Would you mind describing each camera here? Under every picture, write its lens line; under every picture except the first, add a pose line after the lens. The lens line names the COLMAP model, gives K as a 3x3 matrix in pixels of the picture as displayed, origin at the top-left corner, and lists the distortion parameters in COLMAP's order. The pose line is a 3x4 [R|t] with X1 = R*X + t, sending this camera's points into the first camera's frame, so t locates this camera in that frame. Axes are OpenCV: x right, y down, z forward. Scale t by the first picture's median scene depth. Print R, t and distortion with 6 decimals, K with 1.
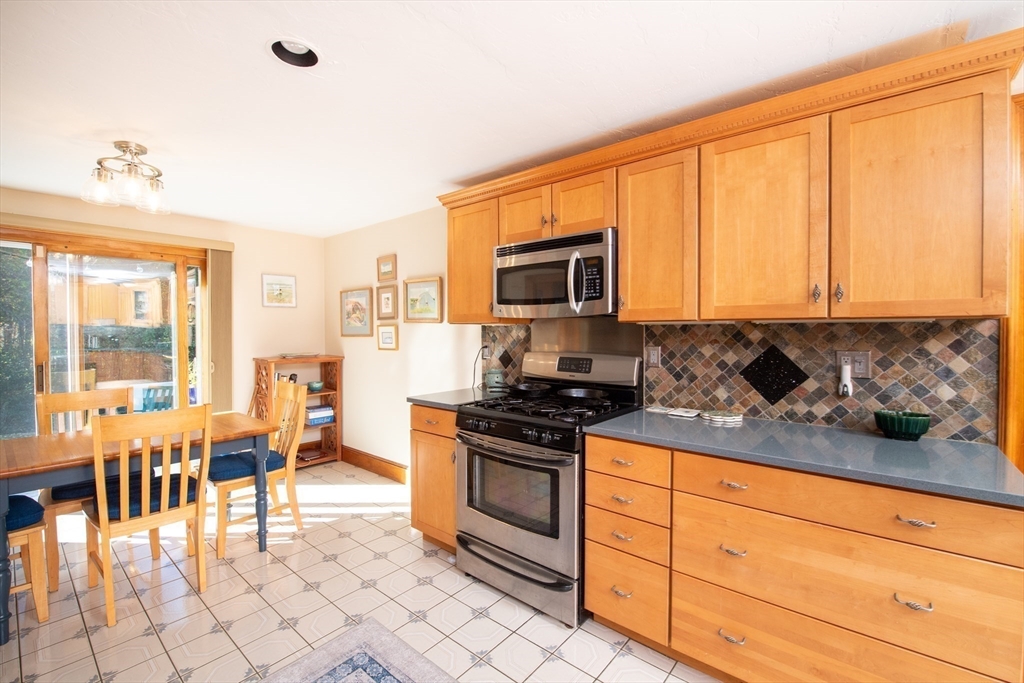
lens RADIAL K [[435.8, 0, 516.8], [0, 435.8, 335.6], [0, 0, 1]] dist [-0.016046, -0.000192]
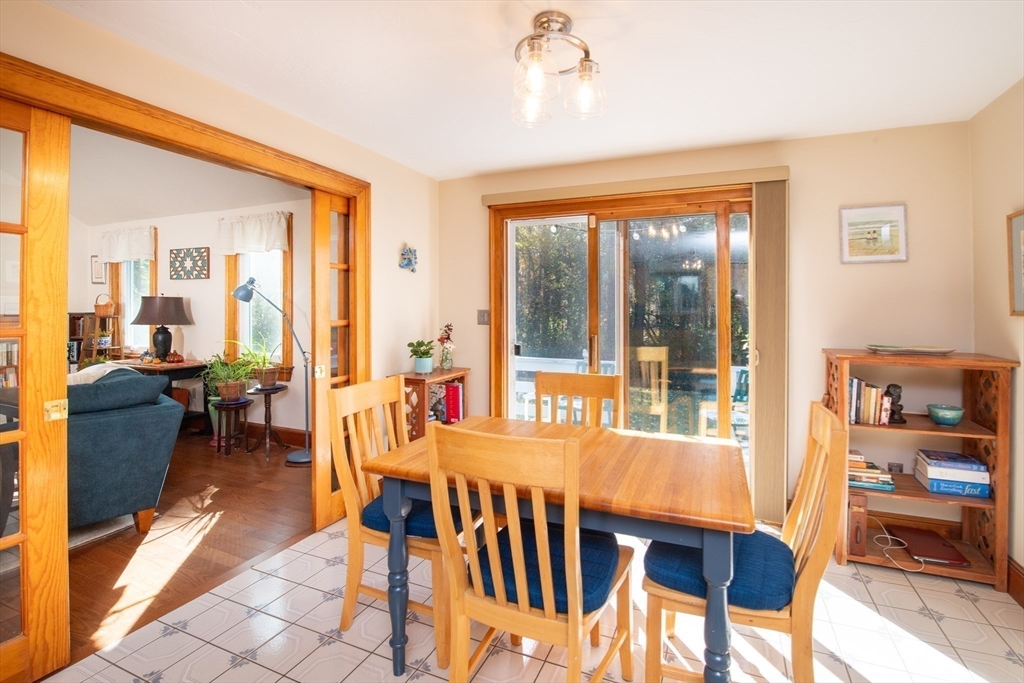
lens RADIAL K [[477.9, 0, 516.3], [0, 477.9, 301.5], [0, 0, 1]] dist [-0.022475, -0.000210]
pose [[0.298446, -0.014840, -0.954311, -0.197436], [-0.020311, 0.999554, -0.021896, 0.018215], [0.954210, 0.025918, 0.298012, 0.756777]]
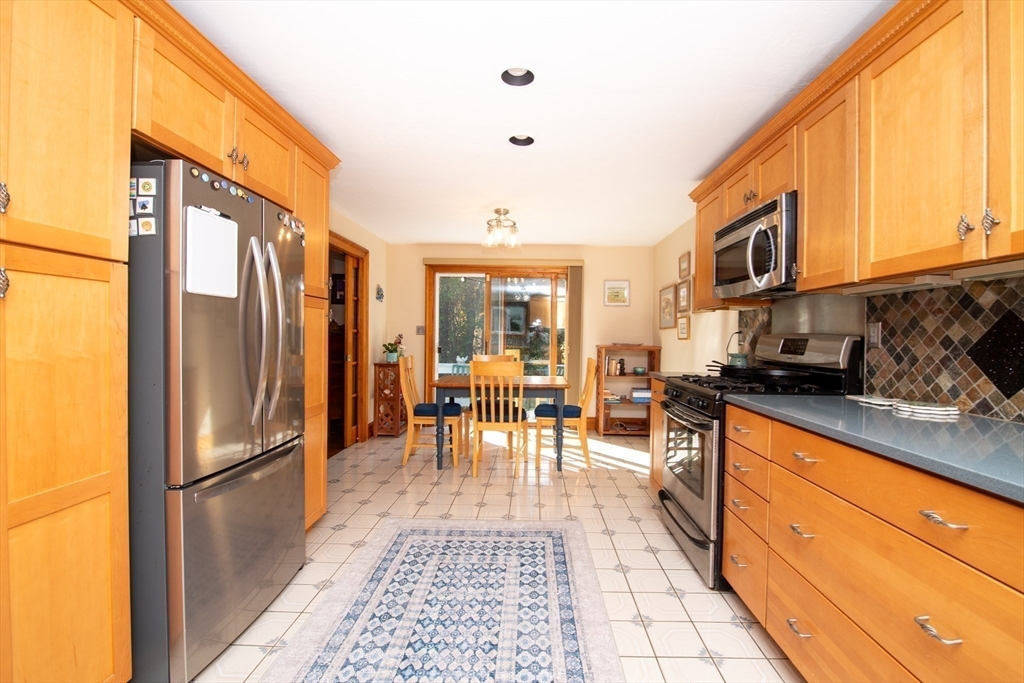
lens RADIAL K [[435.8, 0, 516.8], [0, 435.8, 335.6], [0, 0, 1]] dist [-0.016046, -0.000192]
pose [[0.617432, 0.011016, -0.786547, 0.554842], [-0.025960, 0.999643, -0.006377, 0.074463], [0.786196, 0.024356, 0.617498, -0.018816]]
